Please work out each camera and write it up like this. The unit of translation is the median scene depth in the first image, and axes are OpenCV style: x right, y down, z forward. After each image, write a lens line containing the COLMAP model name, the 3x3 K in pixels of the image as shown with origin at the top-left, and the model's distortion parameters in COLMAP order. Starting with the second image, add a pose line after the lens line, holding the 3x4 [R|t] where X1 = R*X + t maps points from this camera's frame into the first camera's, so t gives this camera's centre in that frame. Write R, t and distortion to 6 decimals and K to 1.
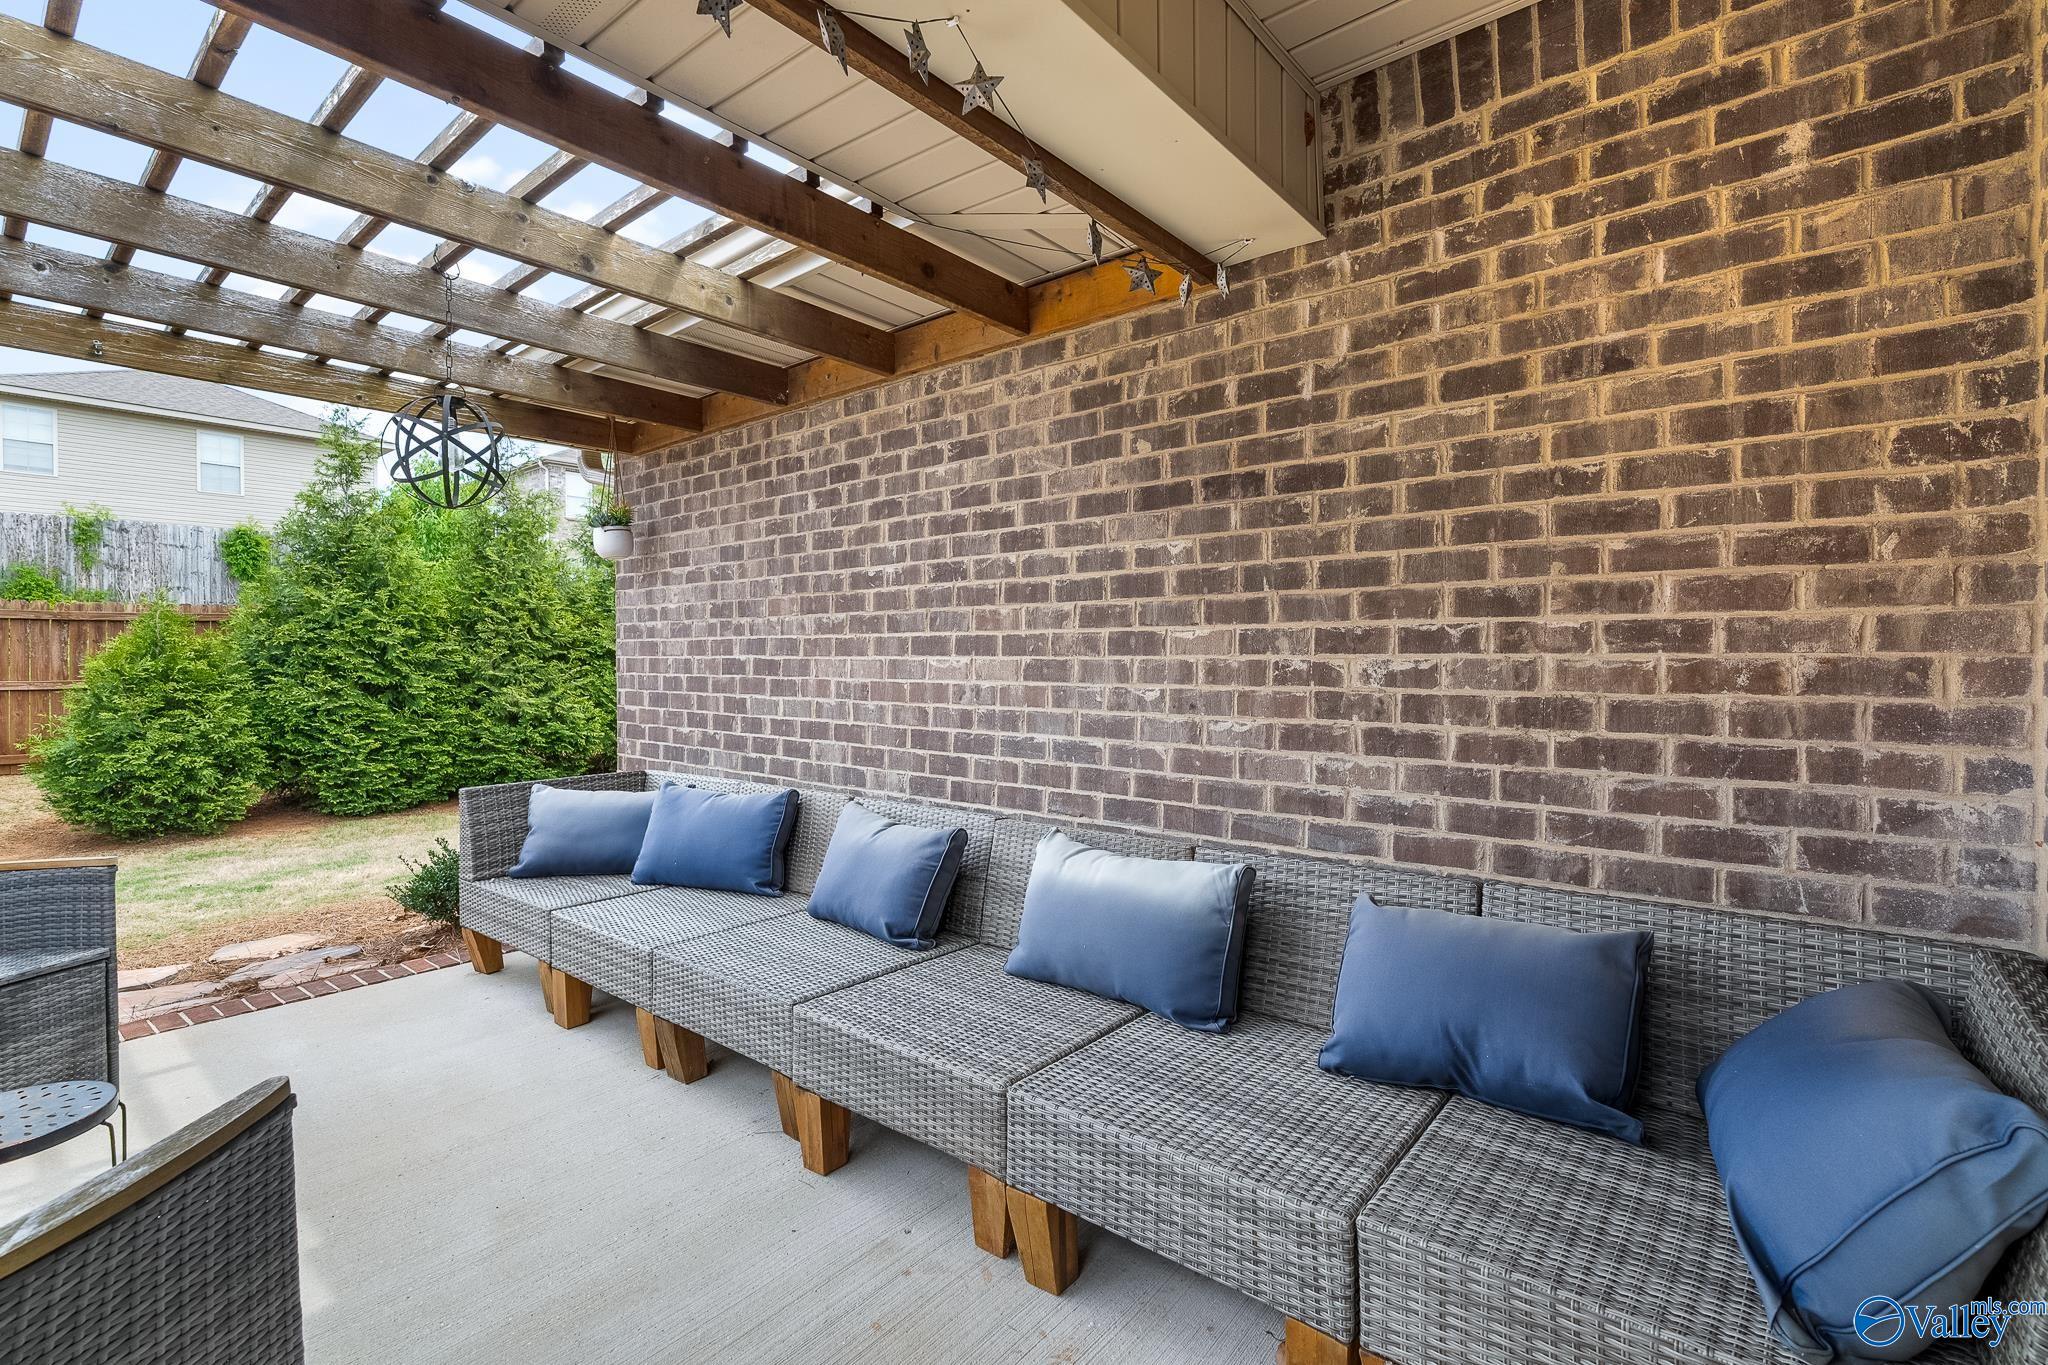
lens RADIAL K [[919.8, 0, 1028.8], [0, 919.8, 671.7], [0, 0, 1]] dist [-0.014500, 0.006251]
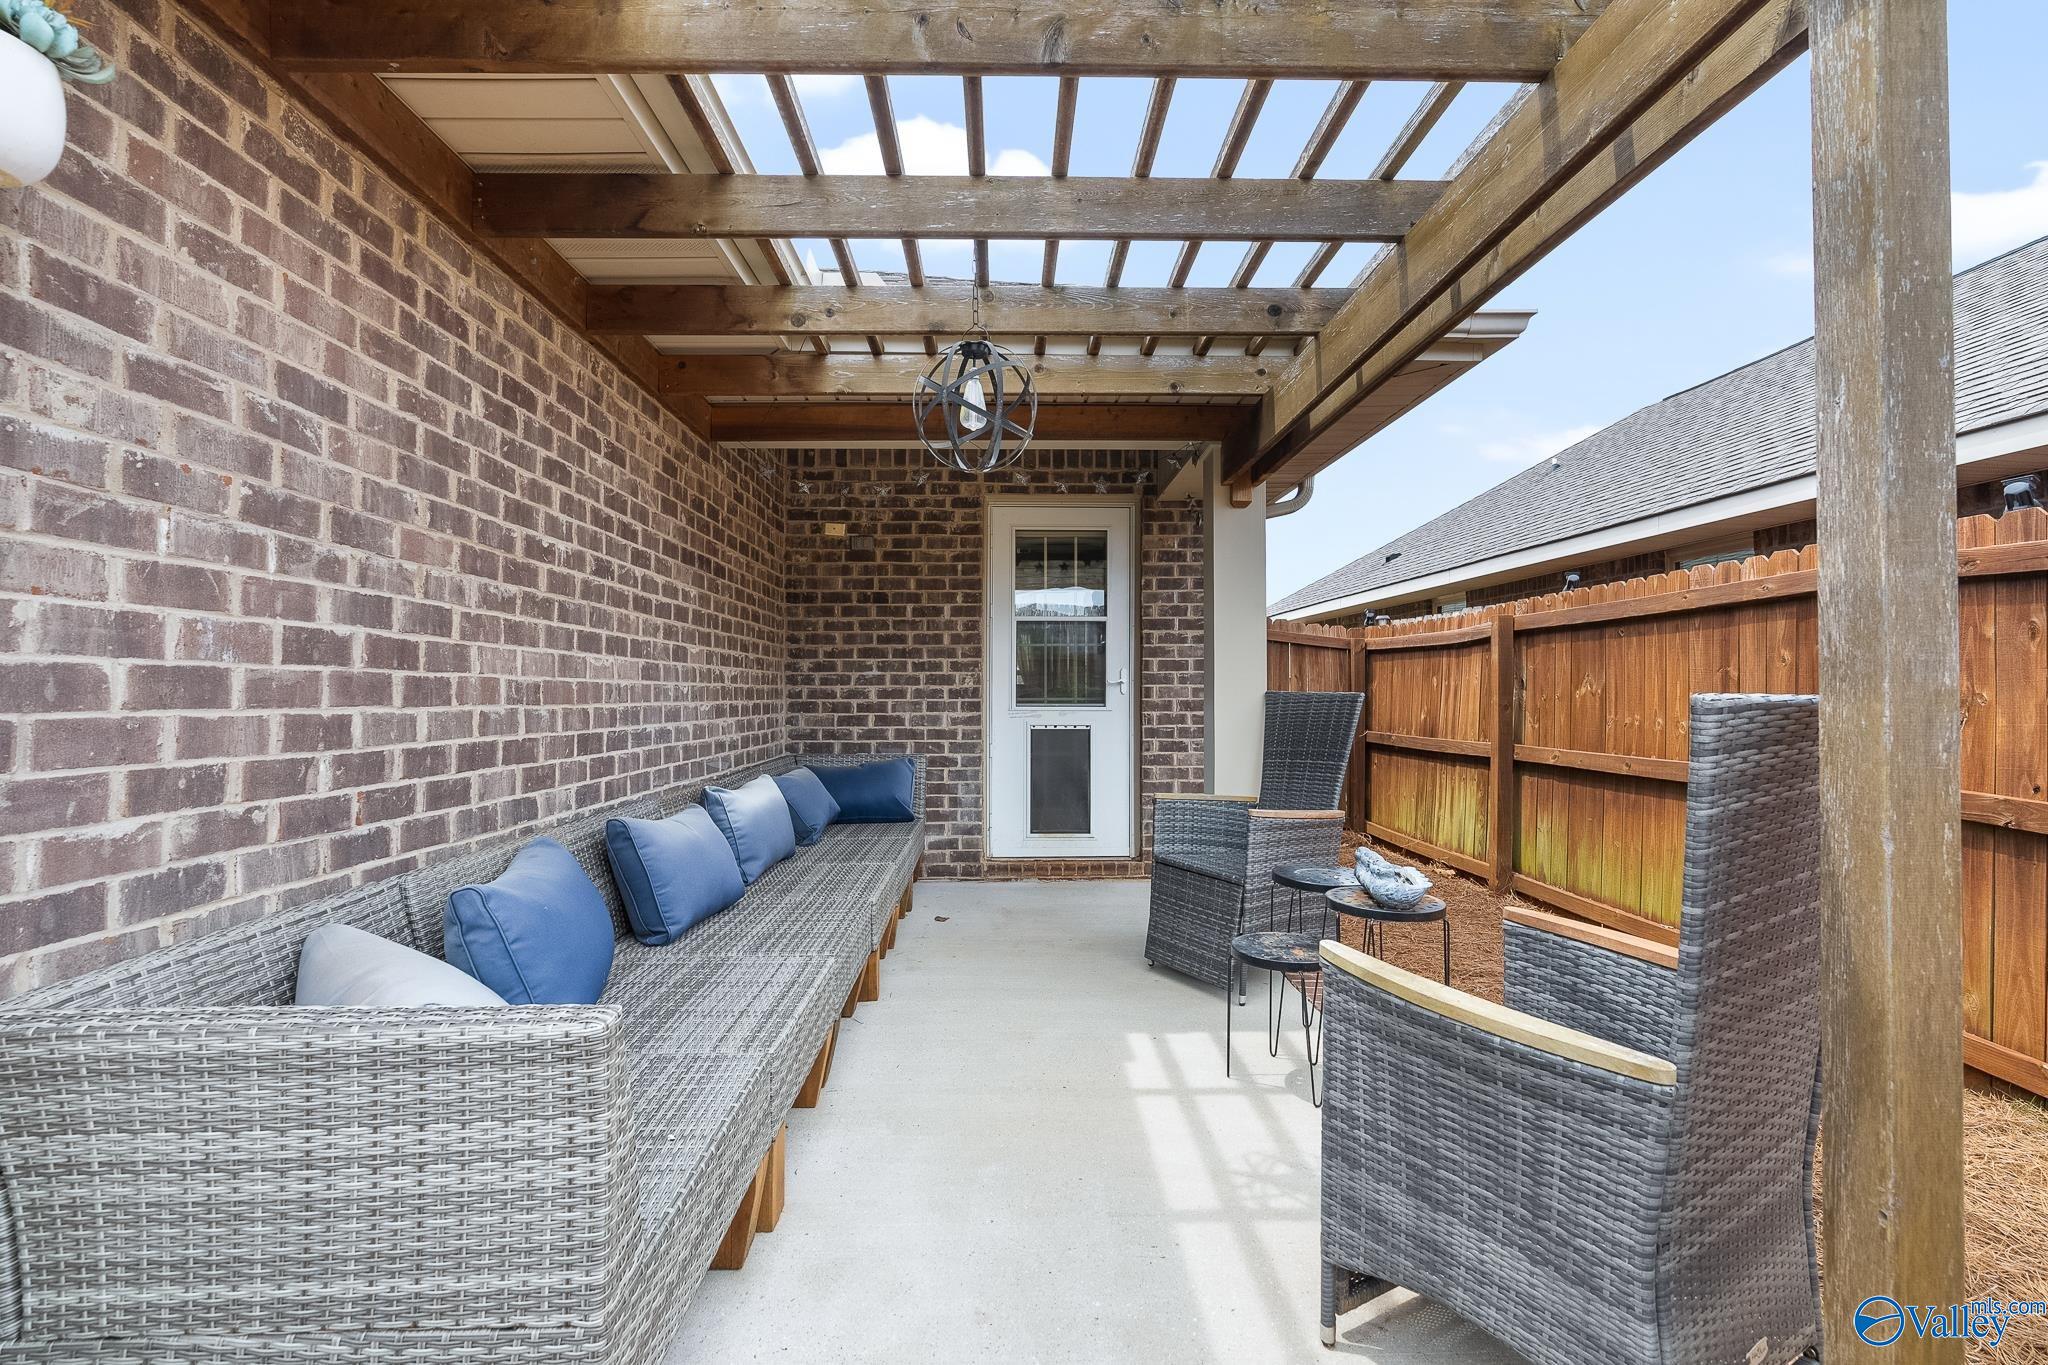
lens RADIAL K [[919.8, 0, 1028.8], [0, 919.8, 671.7], [0, 0, 1]] dist [-0.014500, 0.006251]
pose [[-0.655503, 0.021747, 0.754879, -0.937666], [0.014709, 0.999763, -0.016029, 0.019797], [-0.755049, 0.000597, -0.655668, 1.087697]]
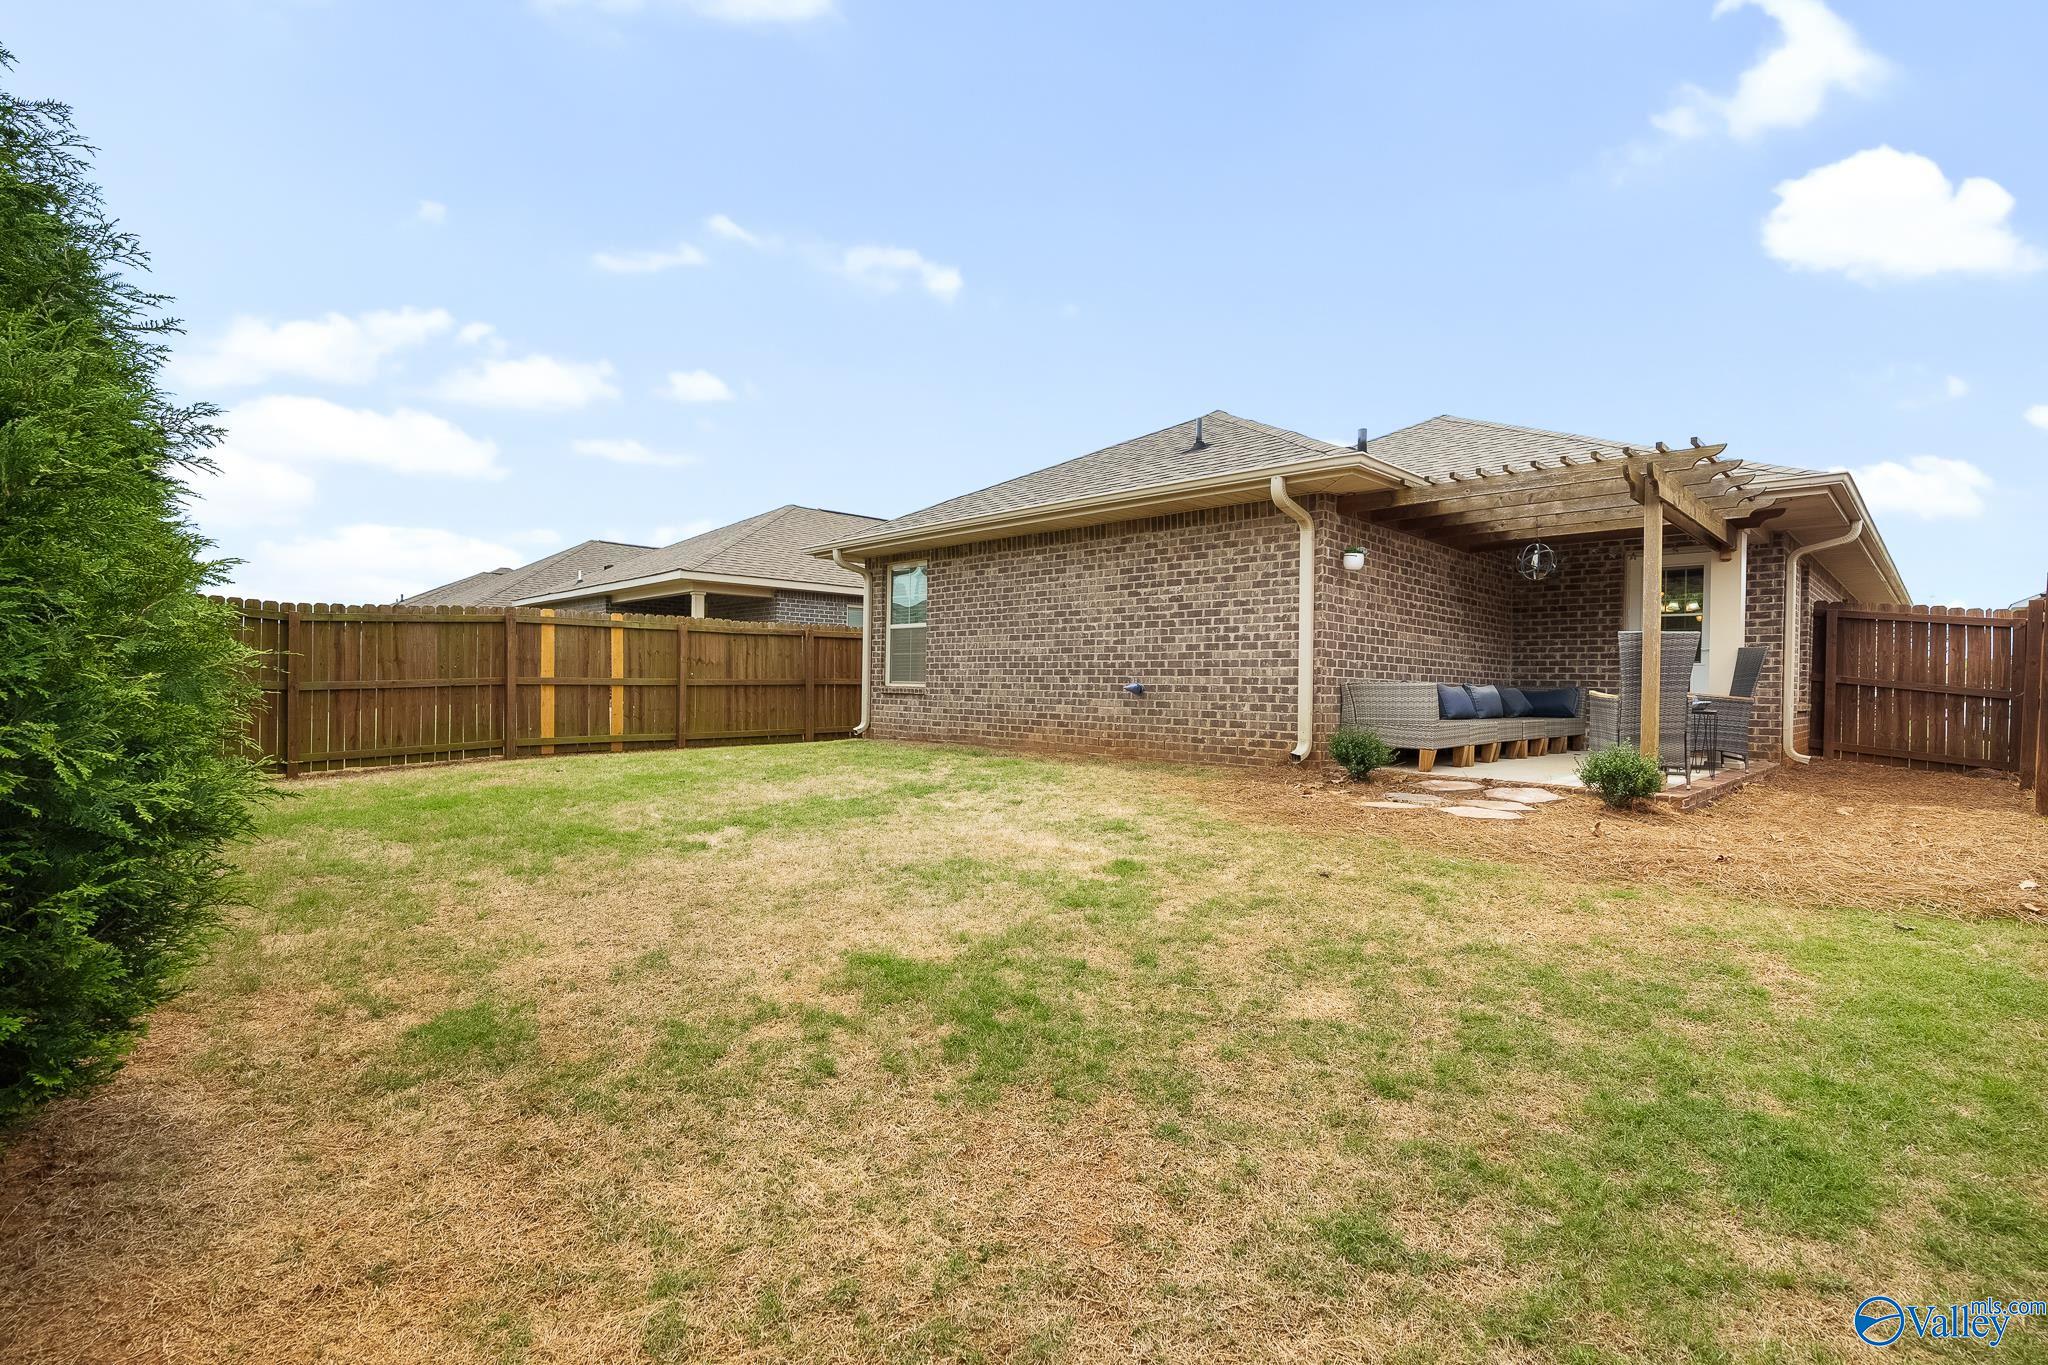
lens RADIAL K [[918.8, 0, 1025.8], [0, 918.8, 691.7], [0, 0, 1]] dist [-0.011658, 0.006179]
pose [[0.111017, 0.001111, 0.993818, -2.777995], [-0.006422, 0.999979, -0.000400, 0.153272], [-0.993798, -0.006338, 0.111022, 1.684010]]
